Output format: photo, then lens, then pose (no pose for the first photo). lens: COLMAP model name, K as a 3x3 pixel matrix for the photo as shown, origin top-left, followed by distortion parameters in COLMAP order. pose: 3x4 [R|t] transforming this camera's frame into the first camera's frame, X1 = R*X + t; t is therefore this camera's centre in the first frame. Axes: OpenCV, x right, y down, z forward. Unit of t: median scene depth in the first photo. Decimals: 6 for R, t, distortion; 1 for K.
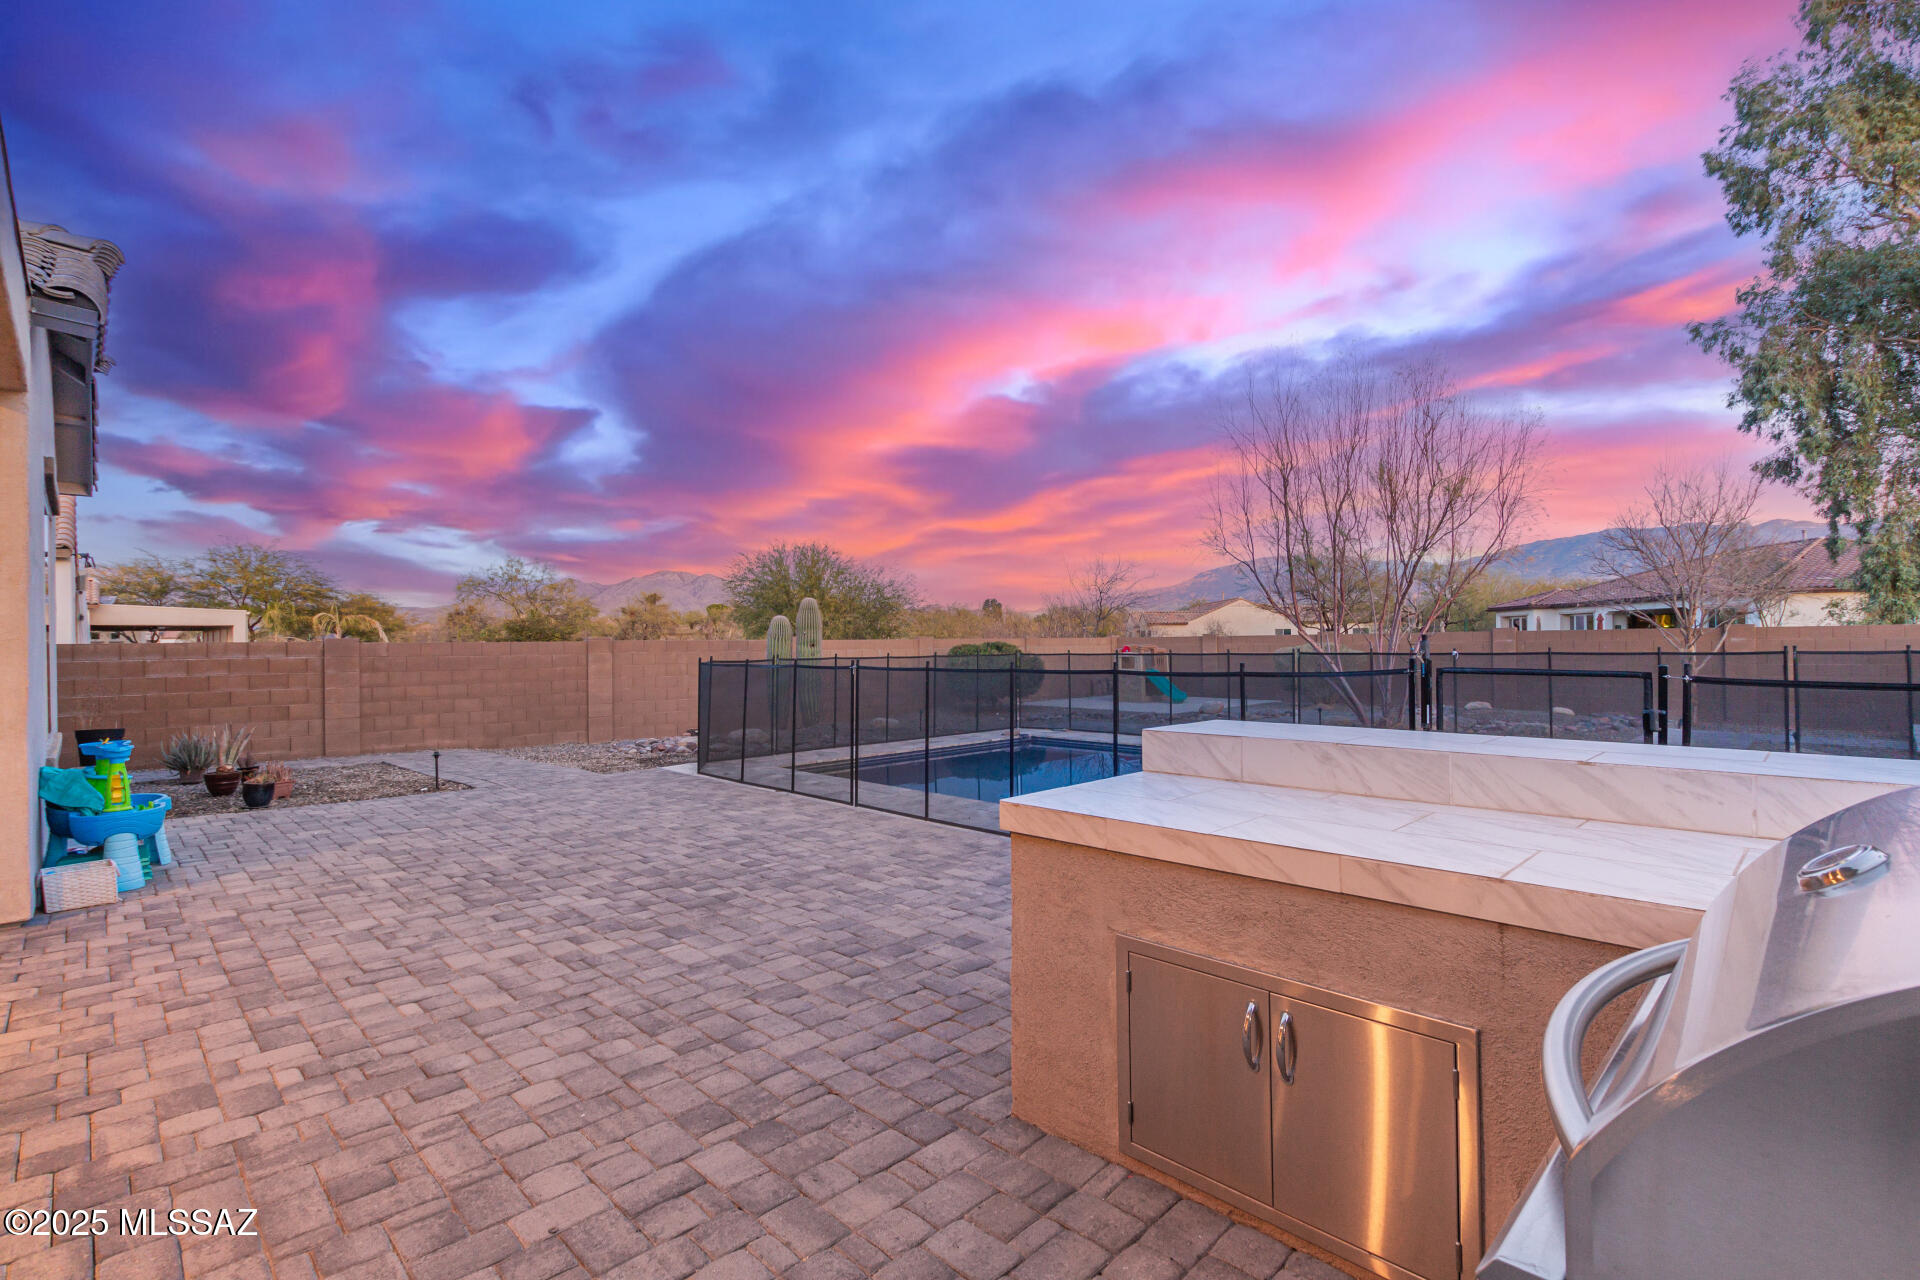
lens RADIAL K [[883.6, 0, 957.0], [0, 883.6, 643.5], [0, 0, 1]] dist [0.009533, -0.003936]
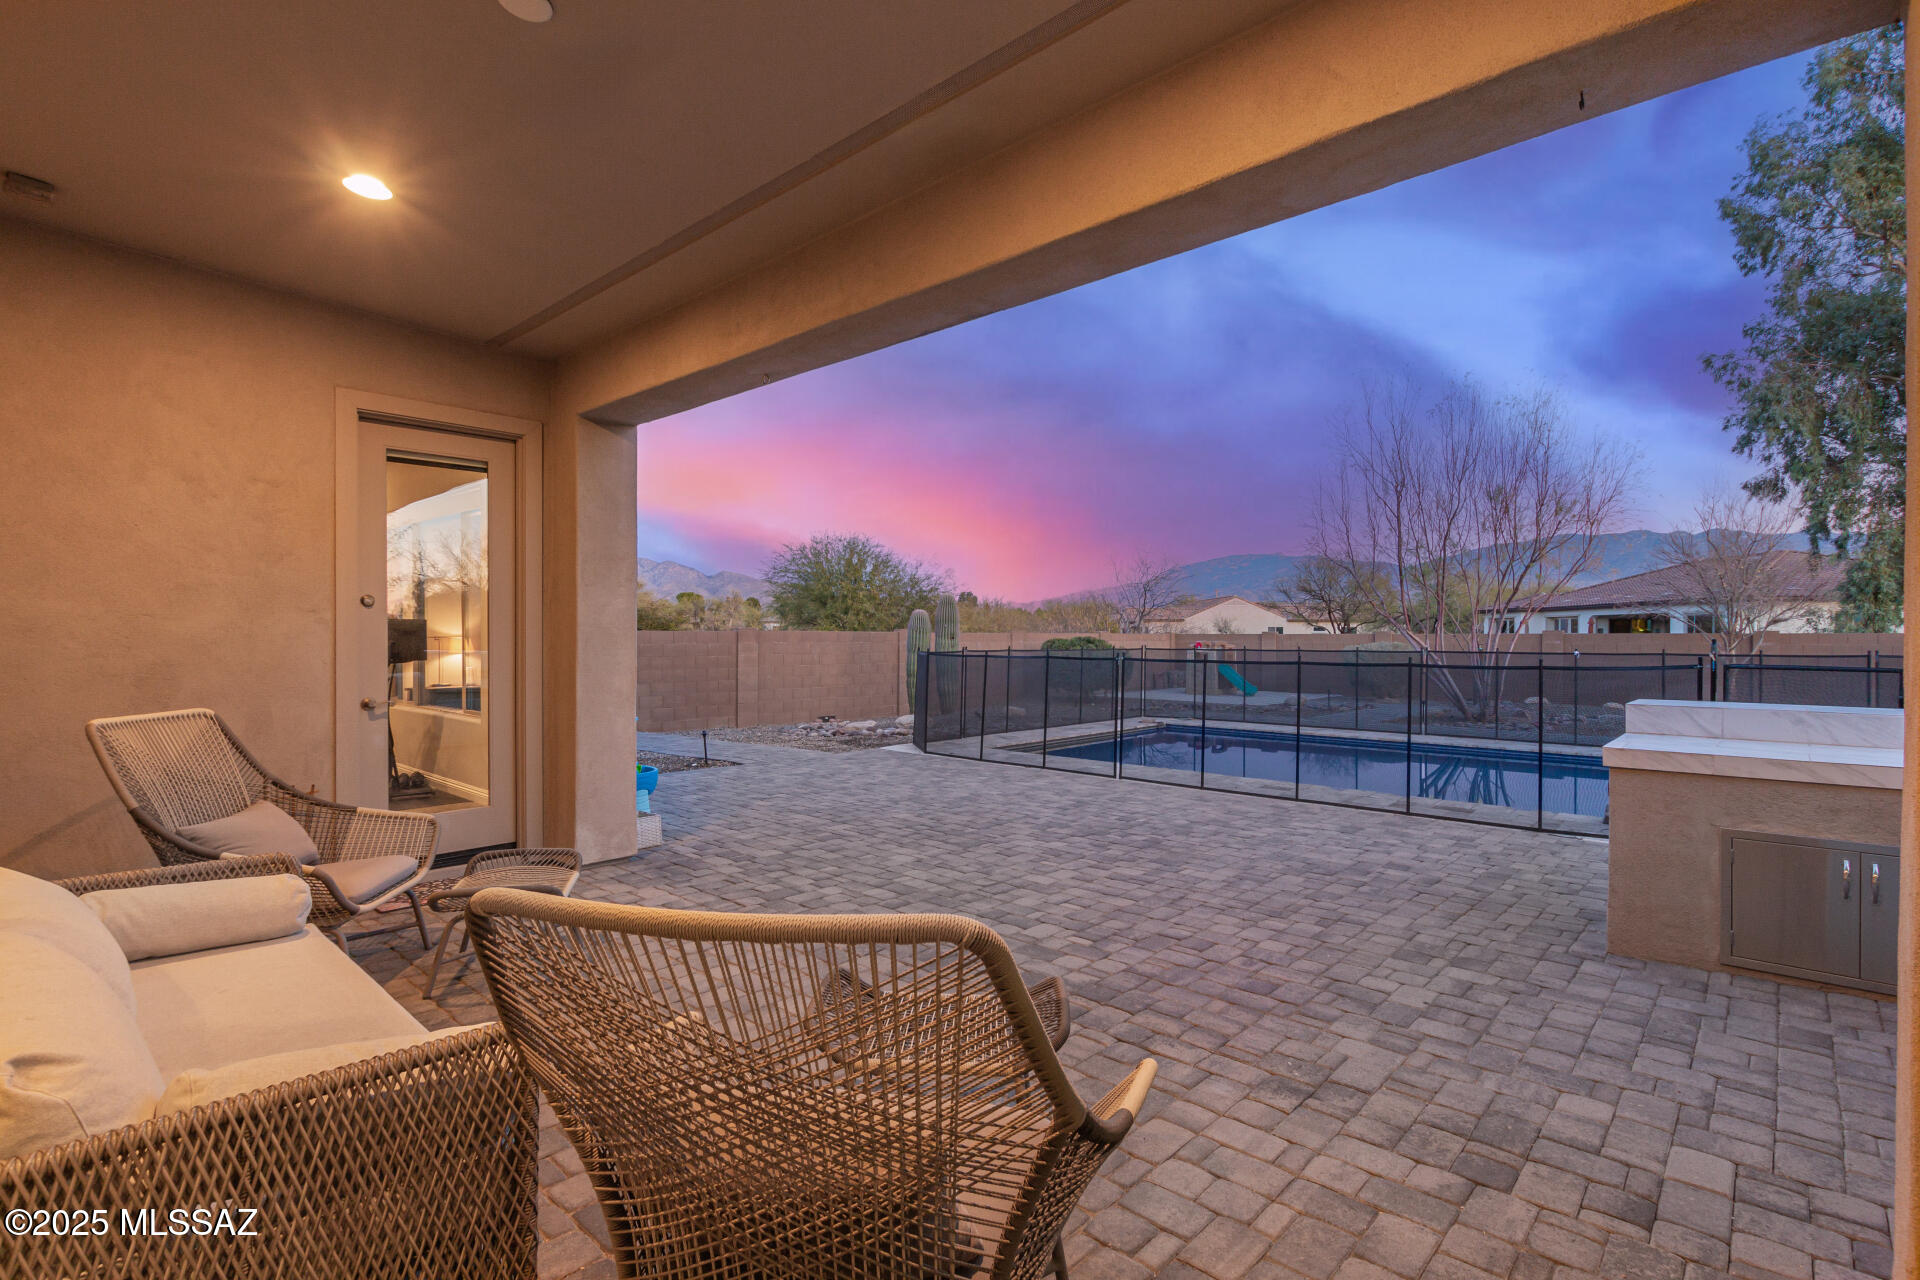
lens RADIAL K [[893.6, 0, 989.6], [0, 893.6, 650.3], [0, 0, 1]] dist [0.008067, -0.004226]
pose [[0.997689, 0.012883, 0.066717, -0.651555], [-0.013896, 0.999795, 0.014734, 0.002061], [-0.066514, -0.015627, 0.997663, -0.270890]]
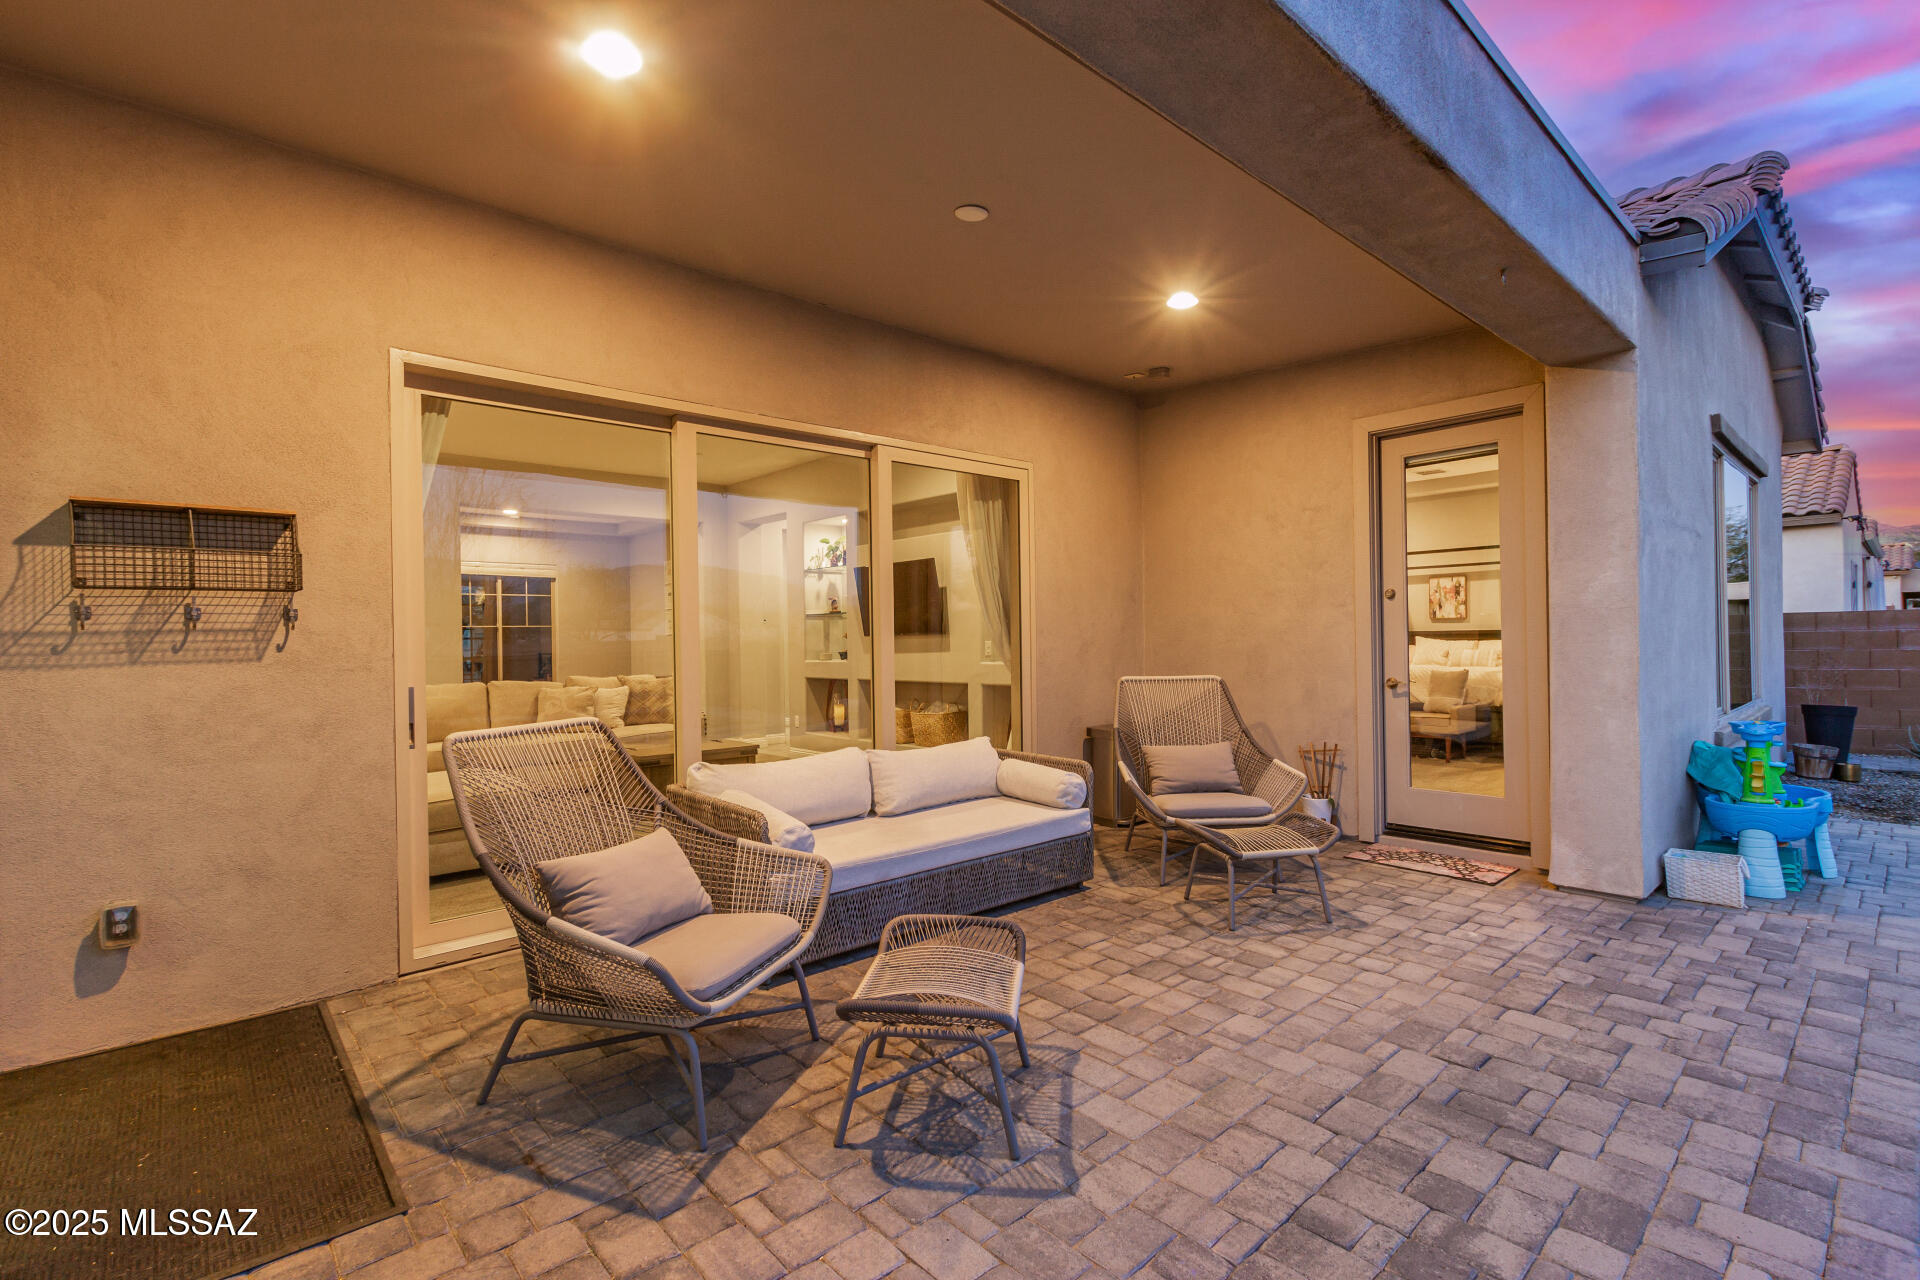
lens RADIAL K [[883.6, 0, 957.3], [0, 883.6, 632.5], [0, 0, 1]] dist [0.009533, -0.003936]
pose [[-0.031813, 0.003964, -0.999486, -0.068165], [0.016831, 0.999852, 0.003429, 0.008734], [0.999352, -0.016713, -0.031875, 0.303481]]
